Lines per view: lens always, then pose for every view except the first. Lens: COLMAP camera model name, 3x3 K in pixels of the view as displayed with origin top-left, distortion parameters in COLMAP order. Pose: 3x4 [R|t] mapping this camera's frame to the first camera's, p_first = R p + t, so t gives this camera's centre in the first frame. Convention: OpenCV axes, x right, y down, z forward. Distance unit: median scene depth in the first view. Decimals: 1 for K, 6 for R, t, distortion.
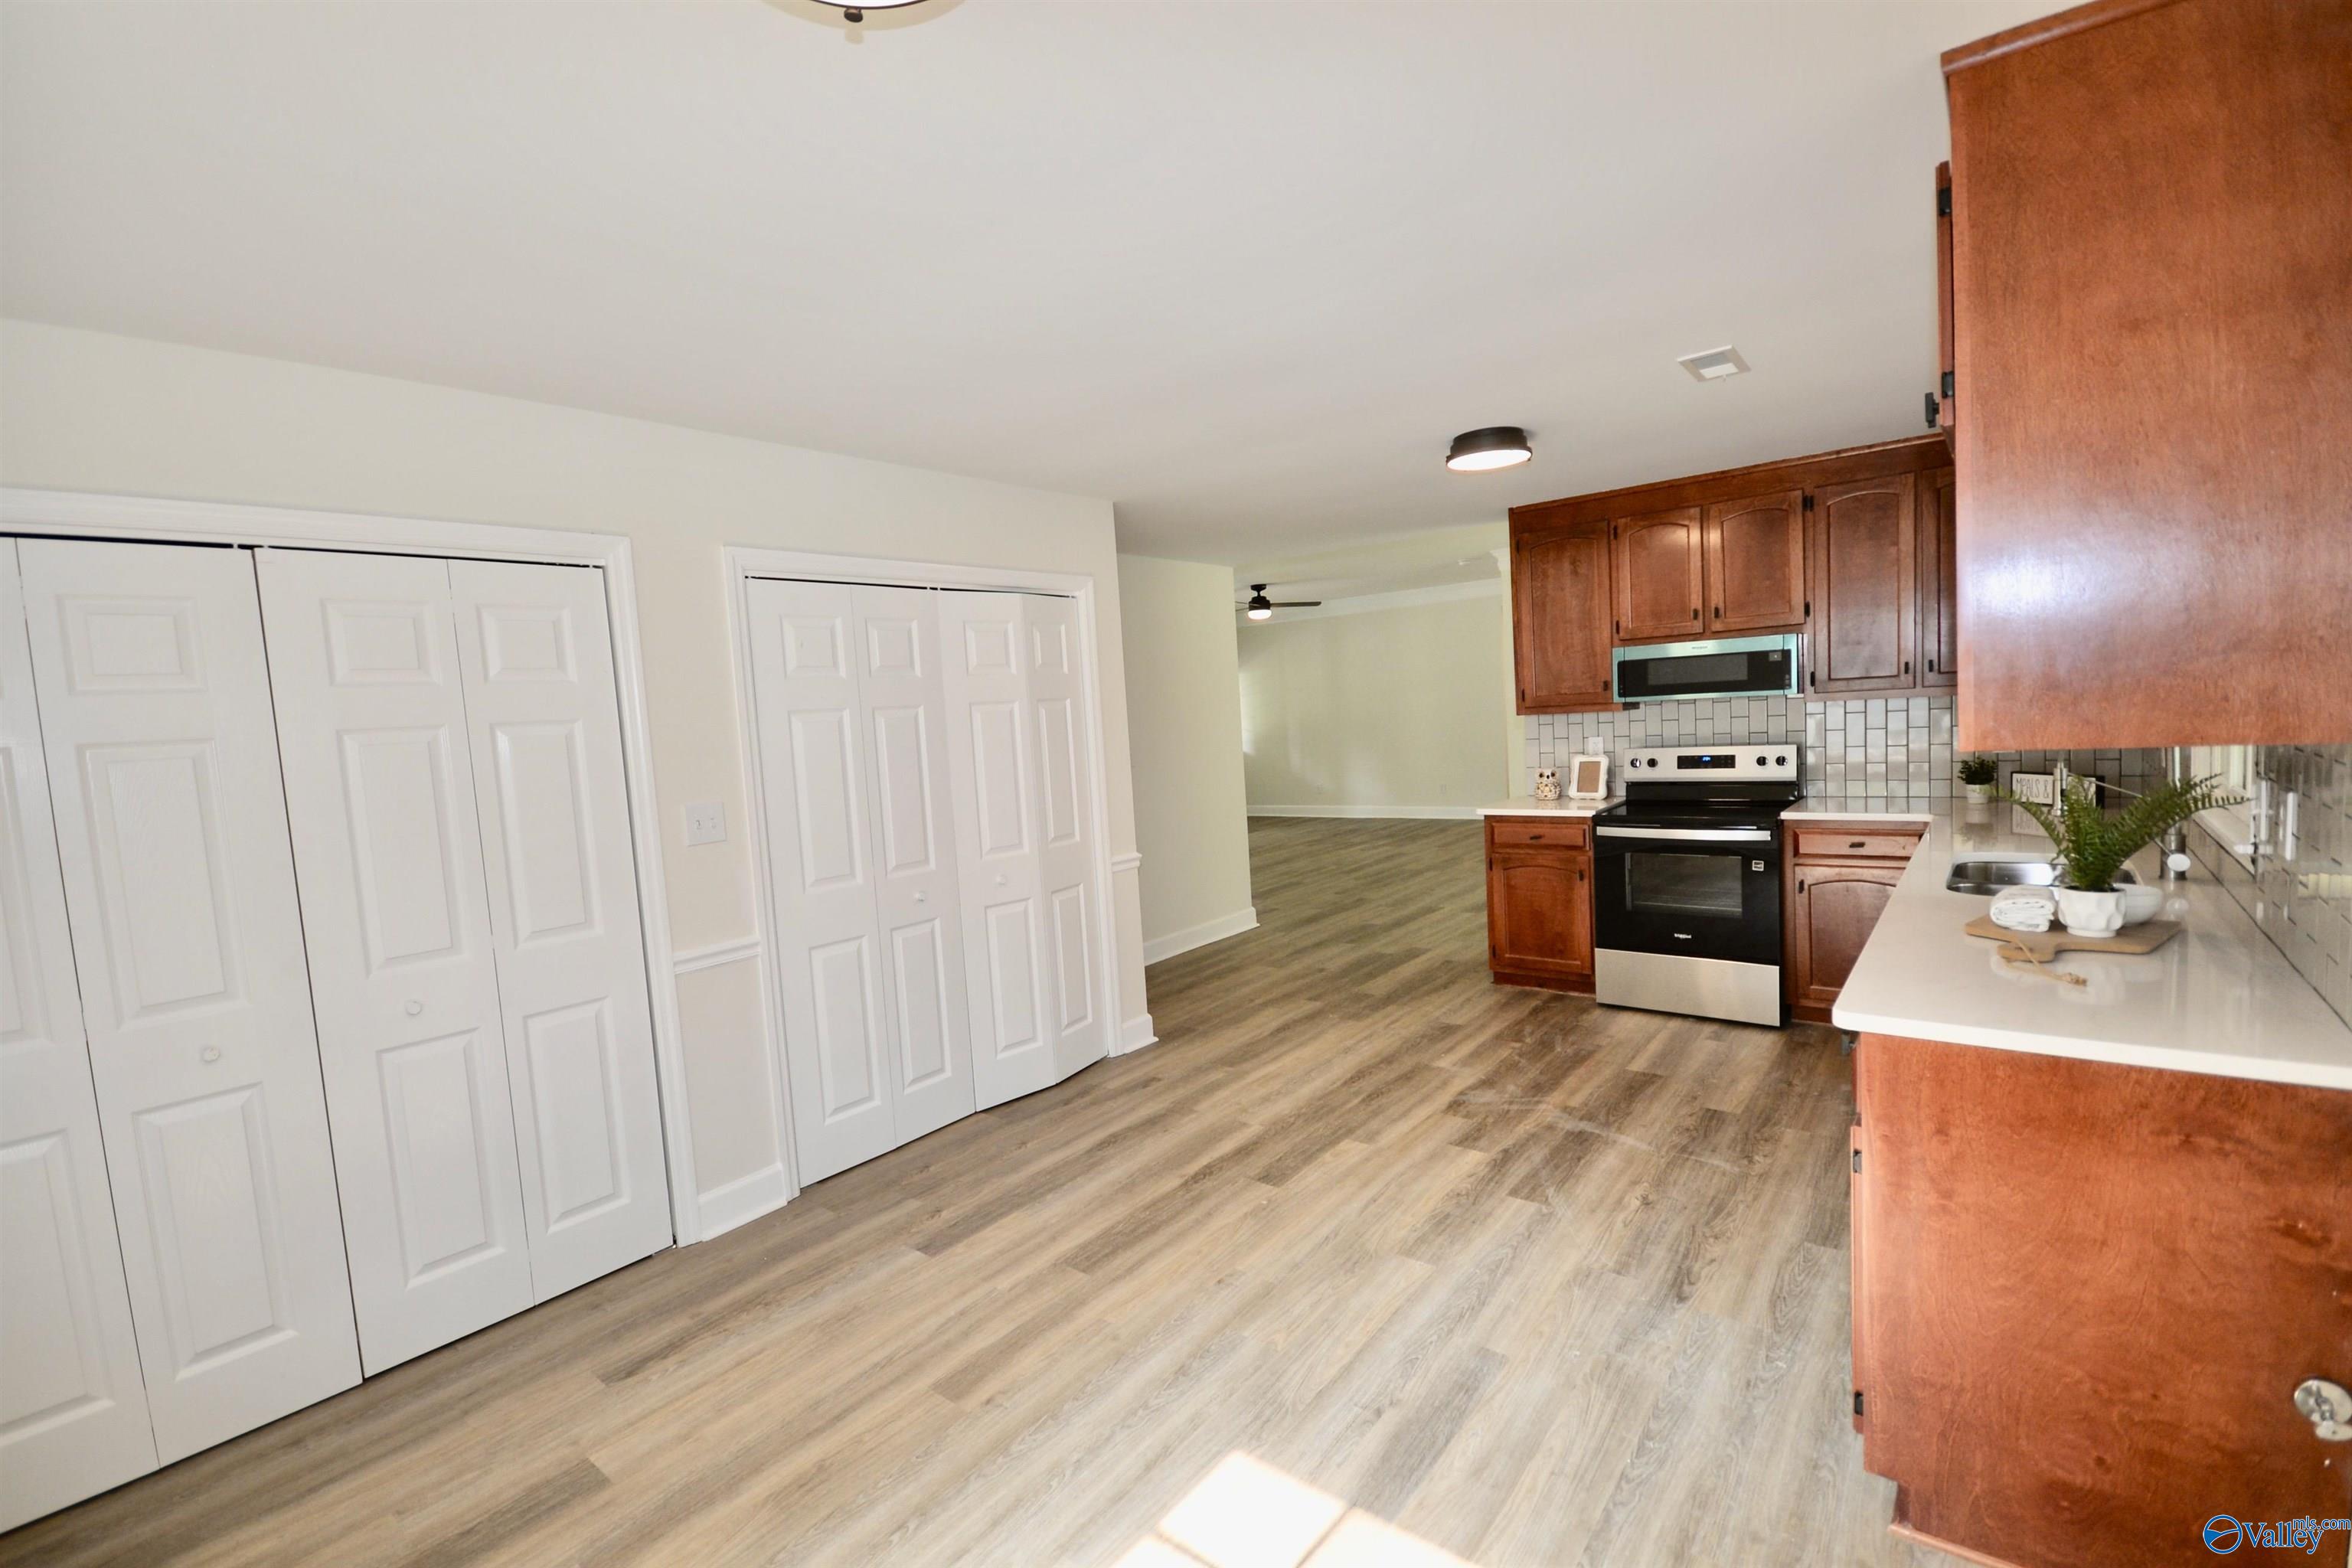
lens RADIAL K [[1027.9, 0, 1174.1], [0, 1027.9, 791.6], [0, 0, 1]] dist [0.008462, -0.010423]
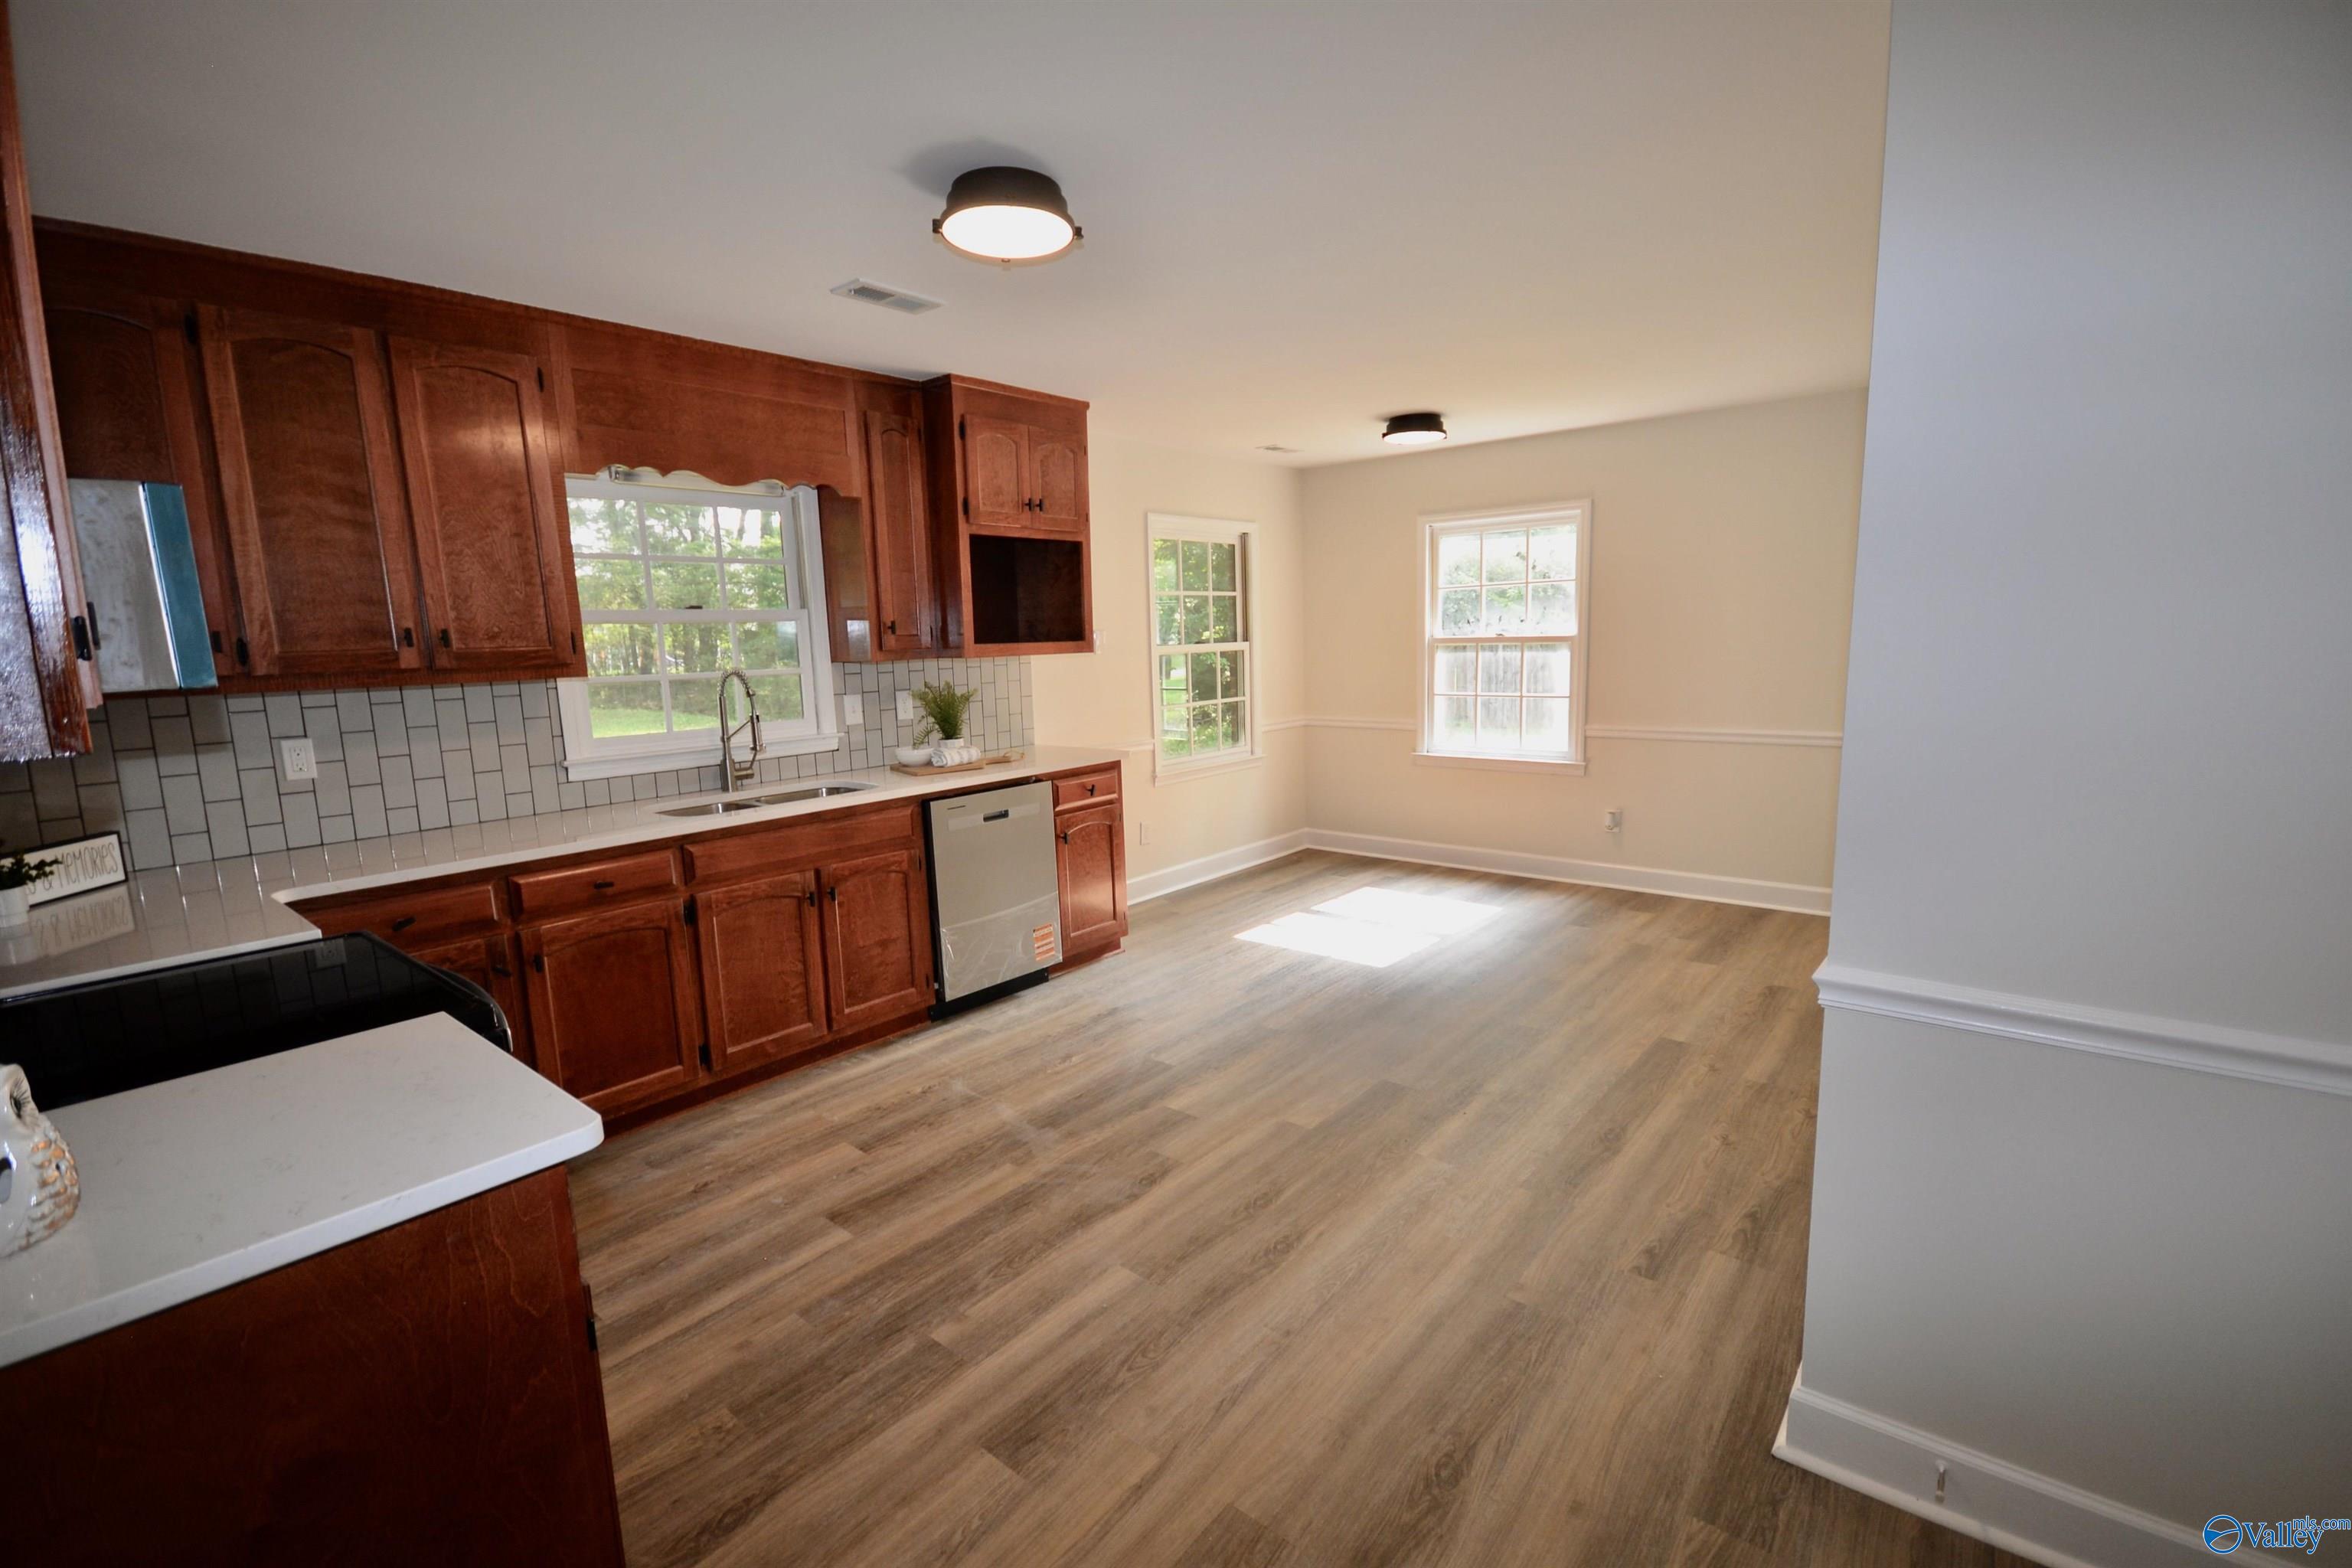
lens RADIAL K [[1032.0, 0, 1175.2], [0, 1032.0, 790.9], [0, 0, 1]] dist [-0.005666, -0.000526]
pose [[-0.995511, 0.088823, 0.032682, 0.200305], [0.093970, 0.968788, 0.229388, -0.120988], [-0.011287, 0.231430, -0.972786, 1.561630]]
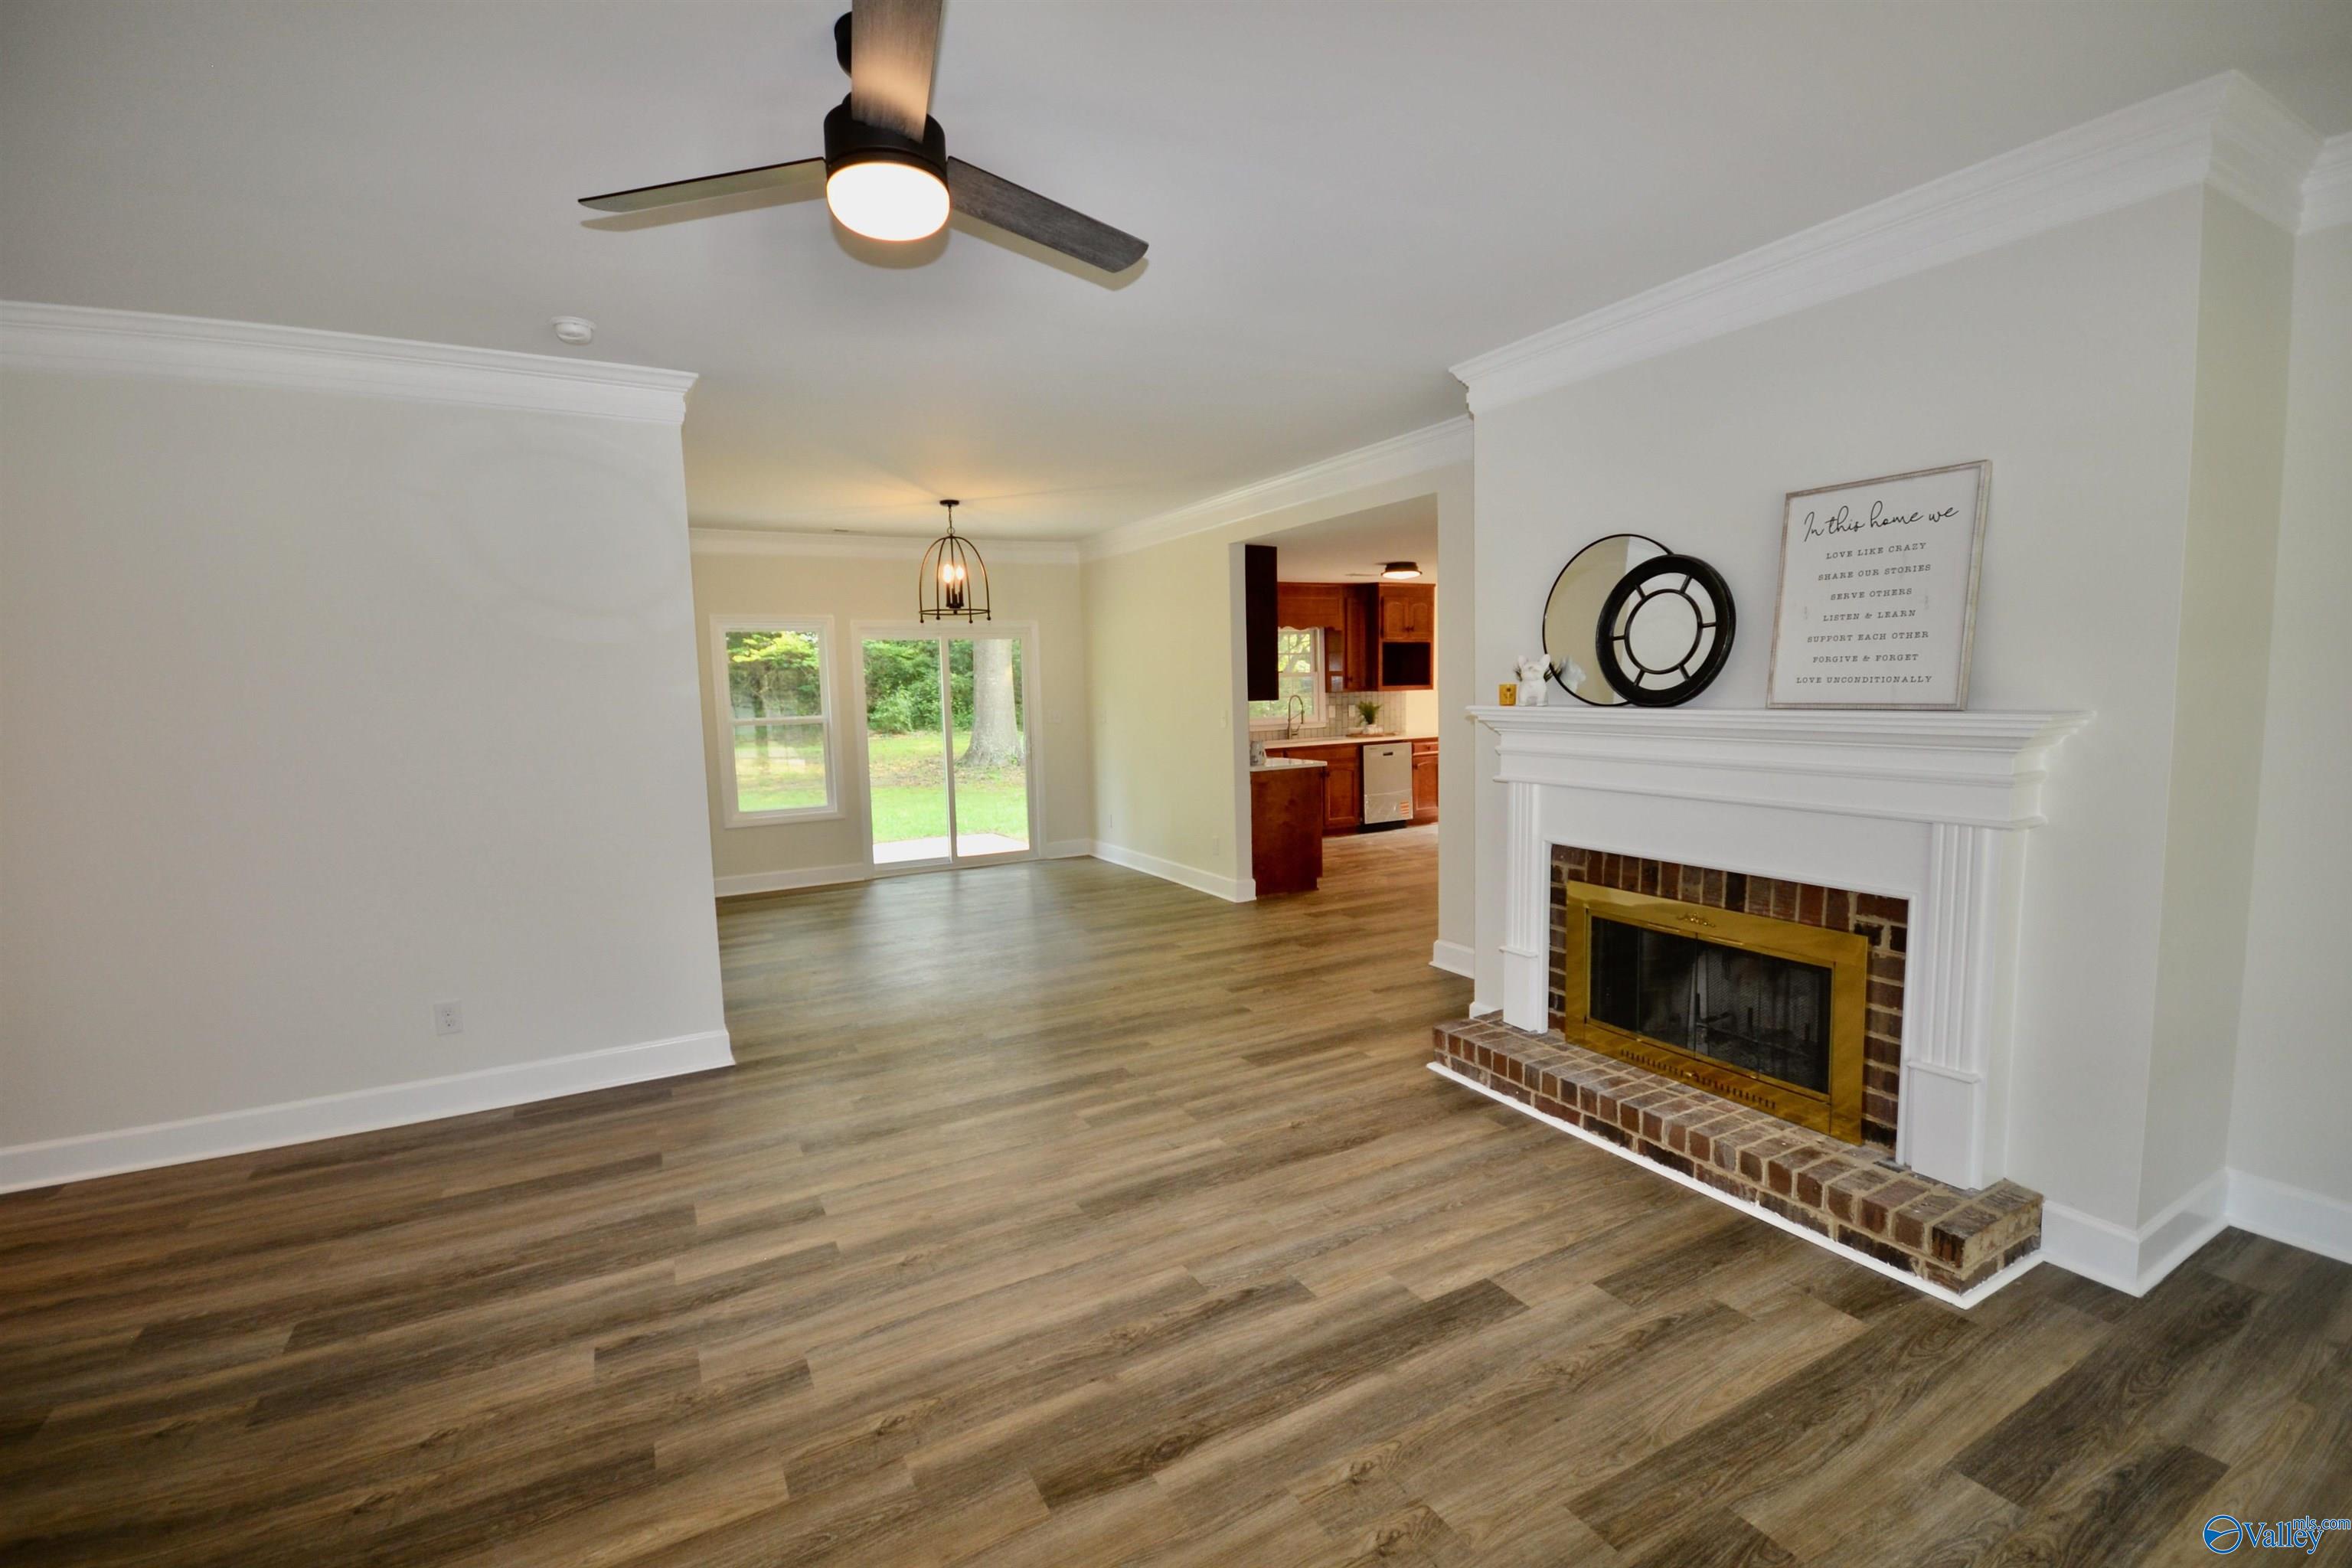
lens RADIAL K [[1027.9, 0, 1174.1], [0, 1027.9, 791.6], [0, 0, 1]] dist [0.008462, -0.010423]
pose [[-0.921297, 0.046349, 0.386087, -0.079117], [0.114751, 0.981061, 0.156049, -0.247274], [-0.371542, 0.188071, -0.909168, 3.104717]]
